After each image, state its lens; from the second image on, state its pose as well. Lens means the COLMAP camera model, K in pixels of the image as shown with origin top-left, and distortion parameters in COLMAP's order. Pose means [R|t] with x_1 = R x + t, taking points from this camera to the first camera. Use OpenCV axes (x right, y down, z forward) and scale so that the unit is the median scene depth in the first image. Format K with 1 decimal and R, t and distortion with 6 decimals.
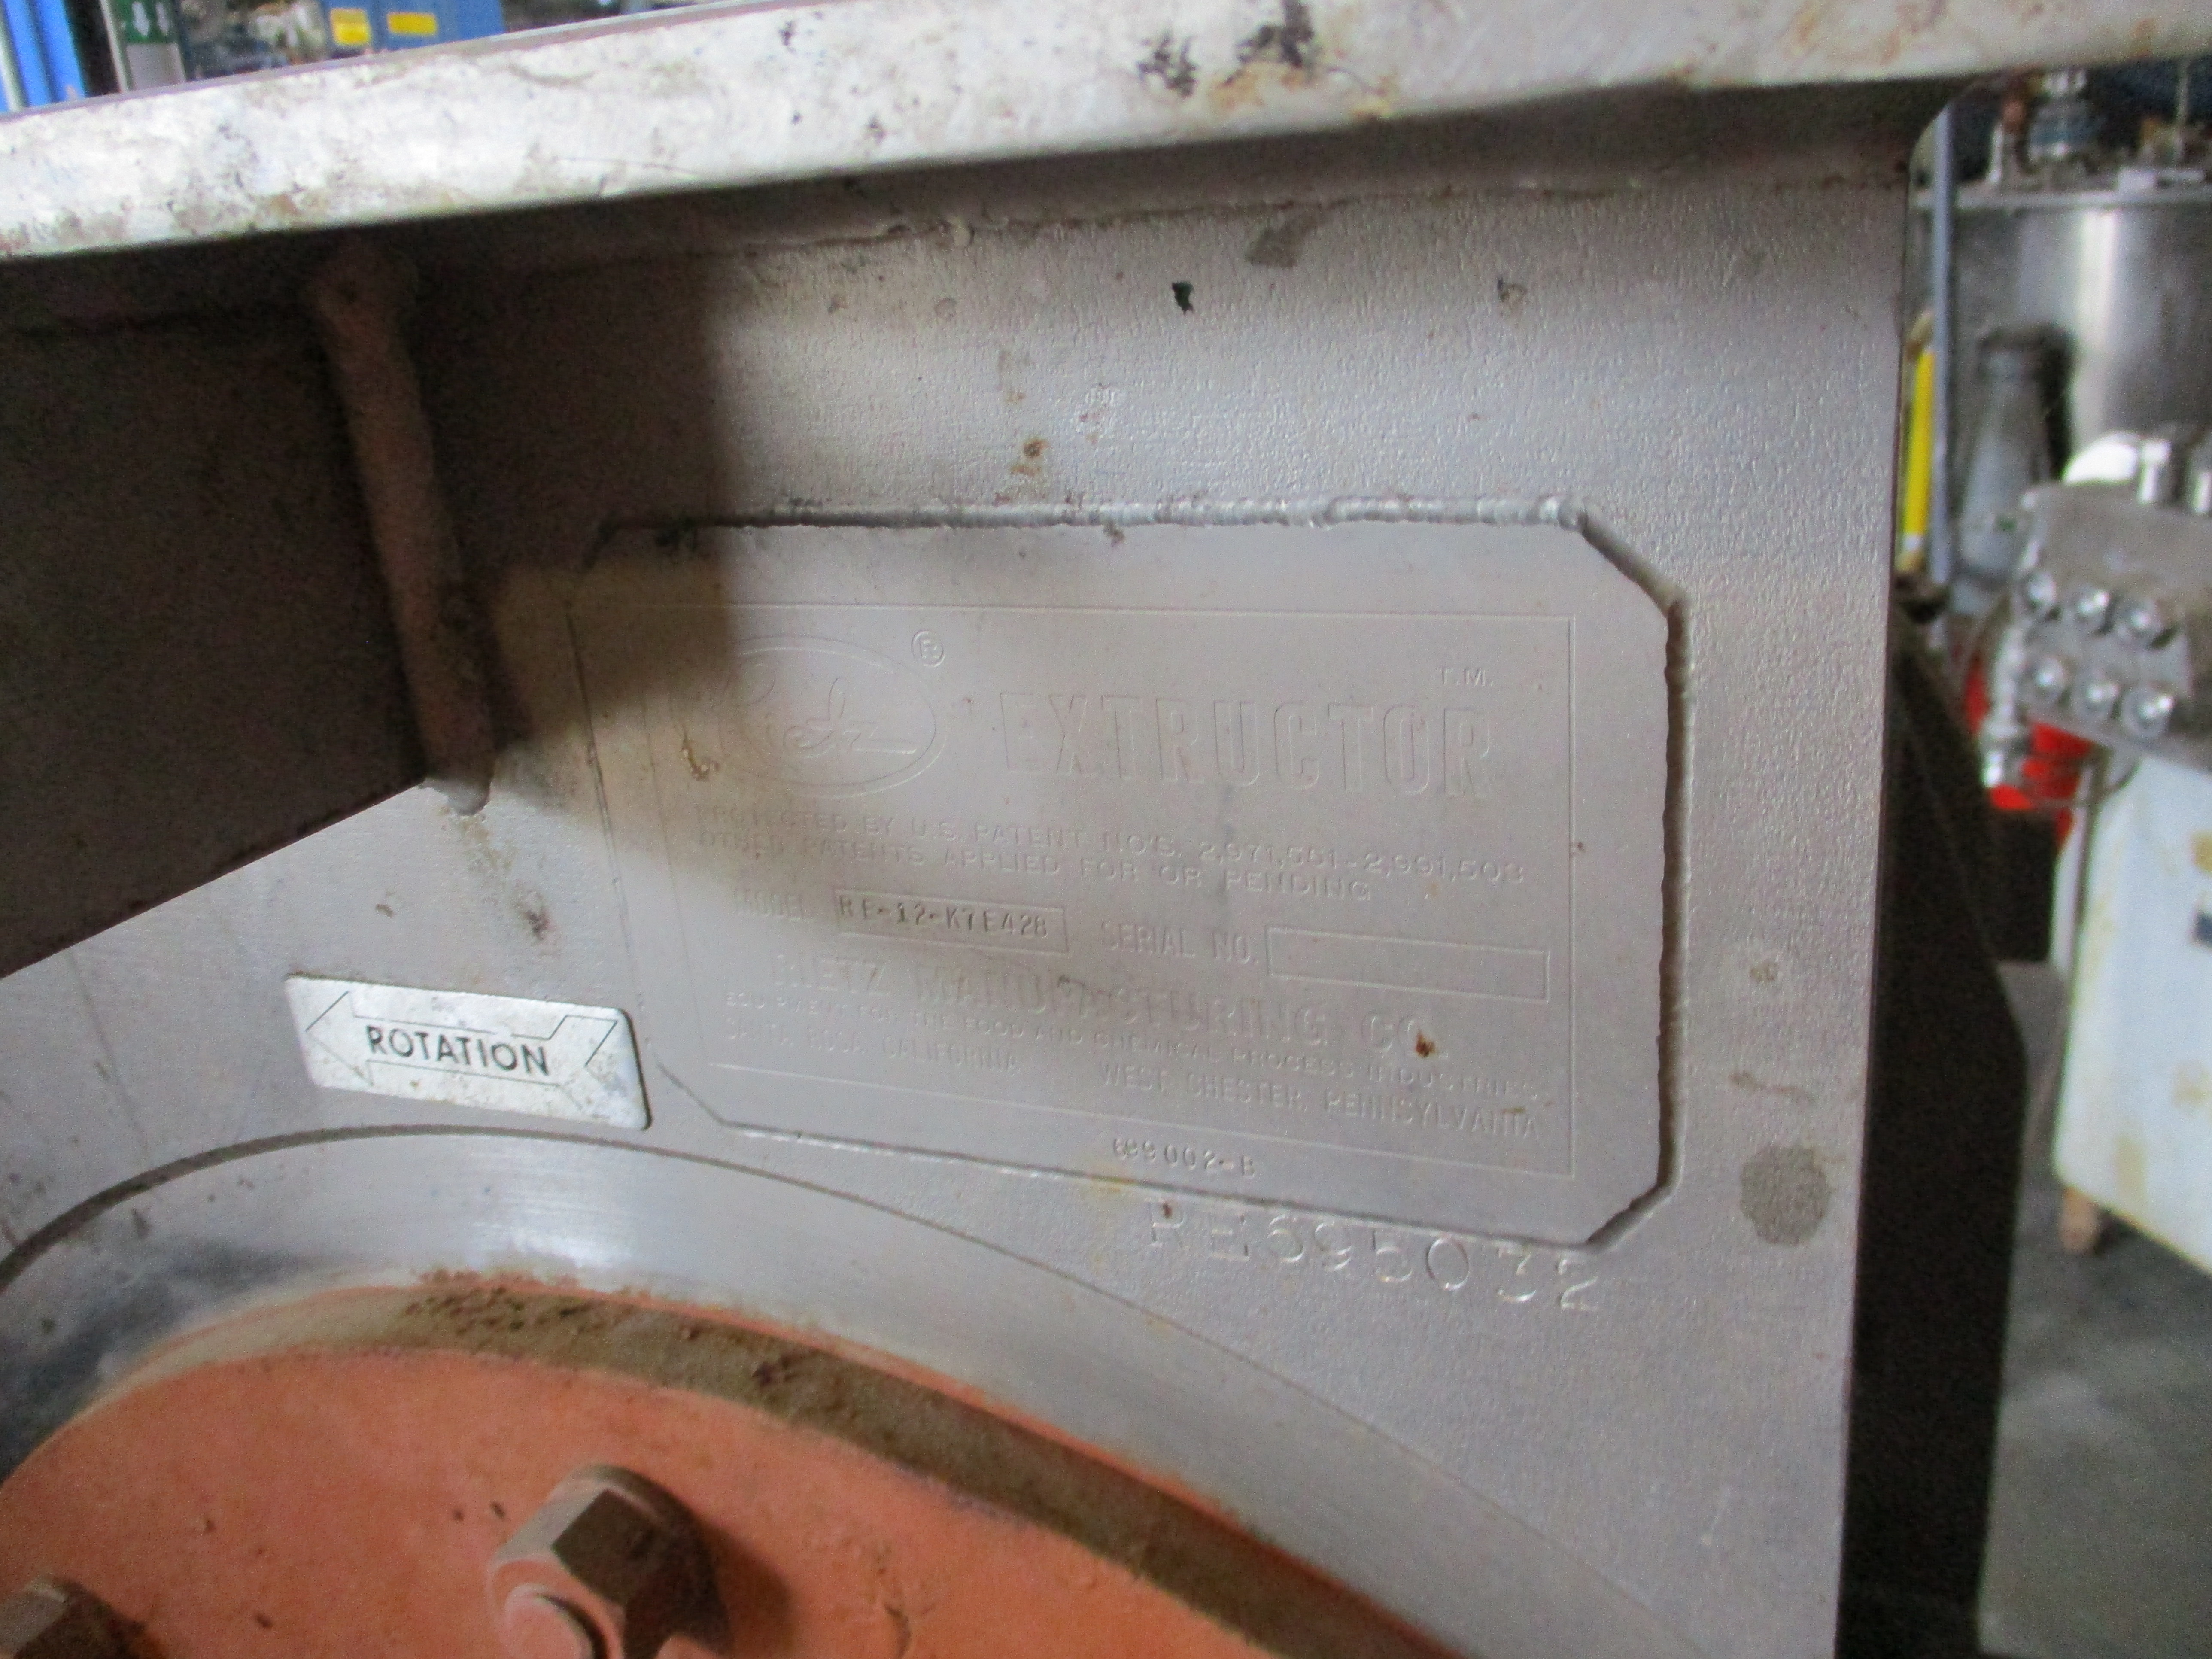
lens RADIAL K [[1889.1, 0, 1098.2], [0, 1889.1, 823.0], [0, 0, 1]] dist [-0.018434, 0.005654]
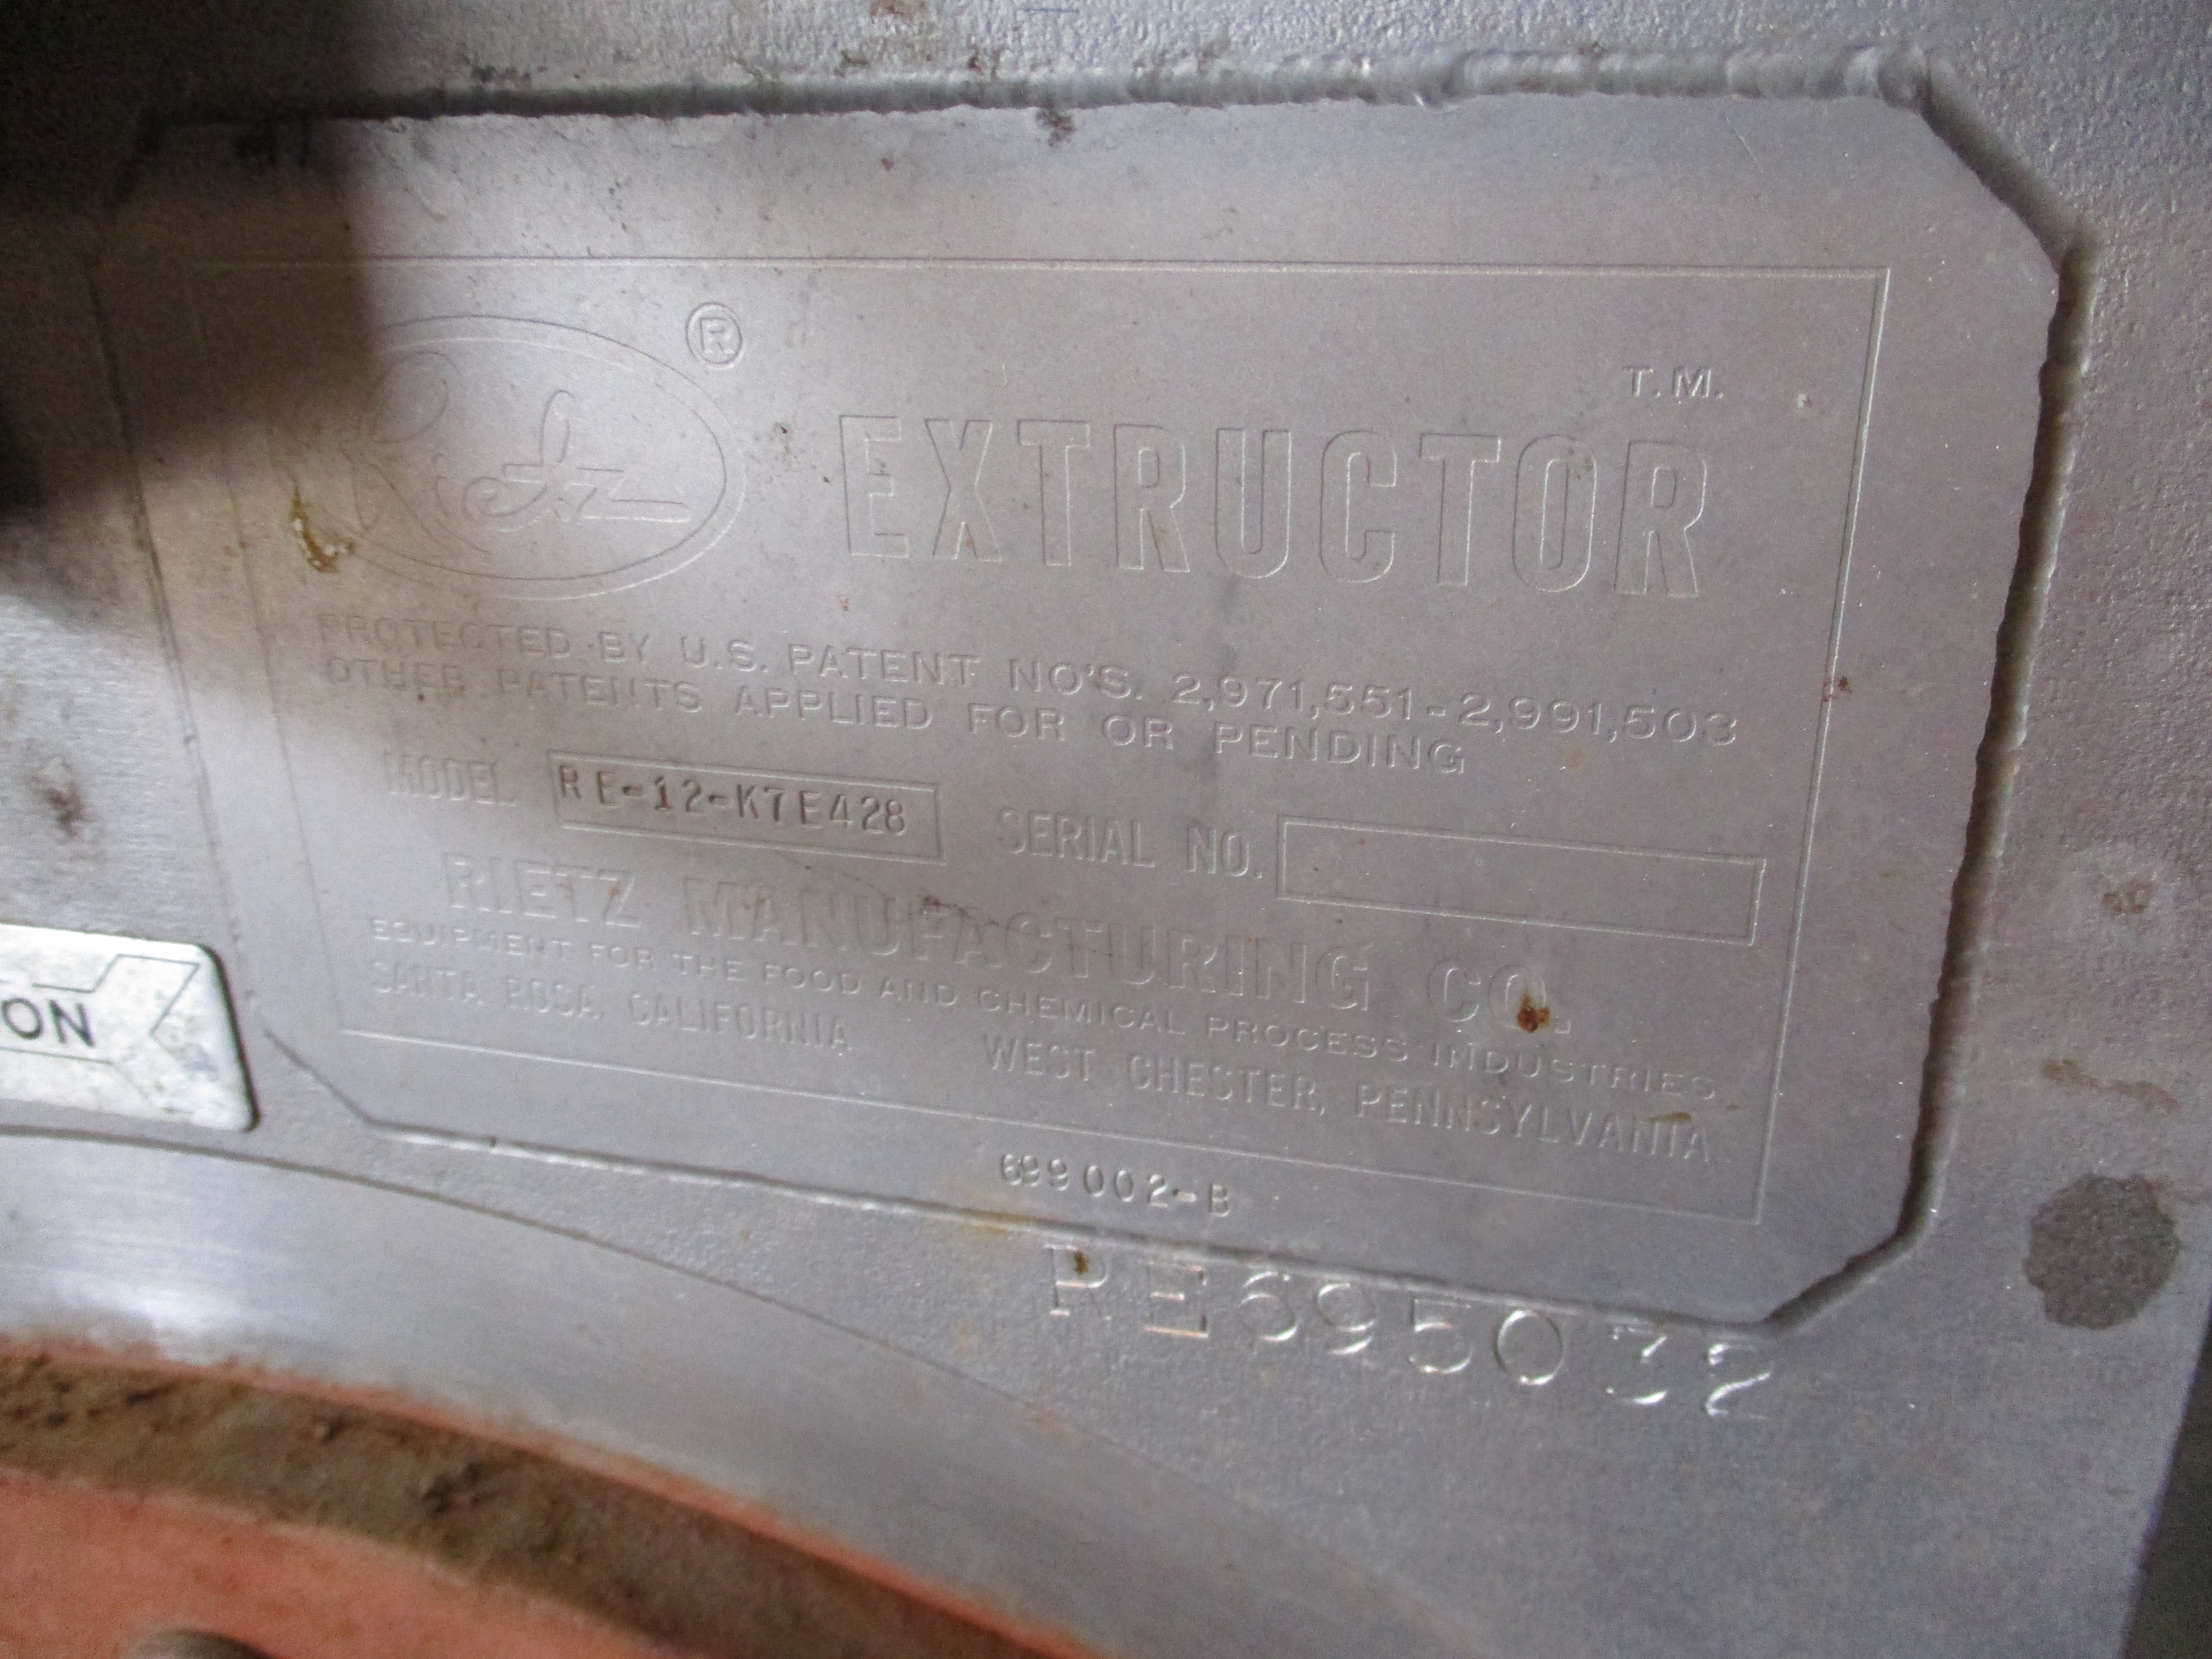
lens RADIAL K [[1889.1, 0, 1112.8], [0, 1889.1, 835.6], [0, 0, 1]] dist [-0.018434, 0.005654]
pose [[0.989816, 0.012033, 0.141840, -0.048370], [-0.018276, 0.998917, 0.042792, 0.034341], [-0.141171, -0.044949, 0.988964, 0.392822]]
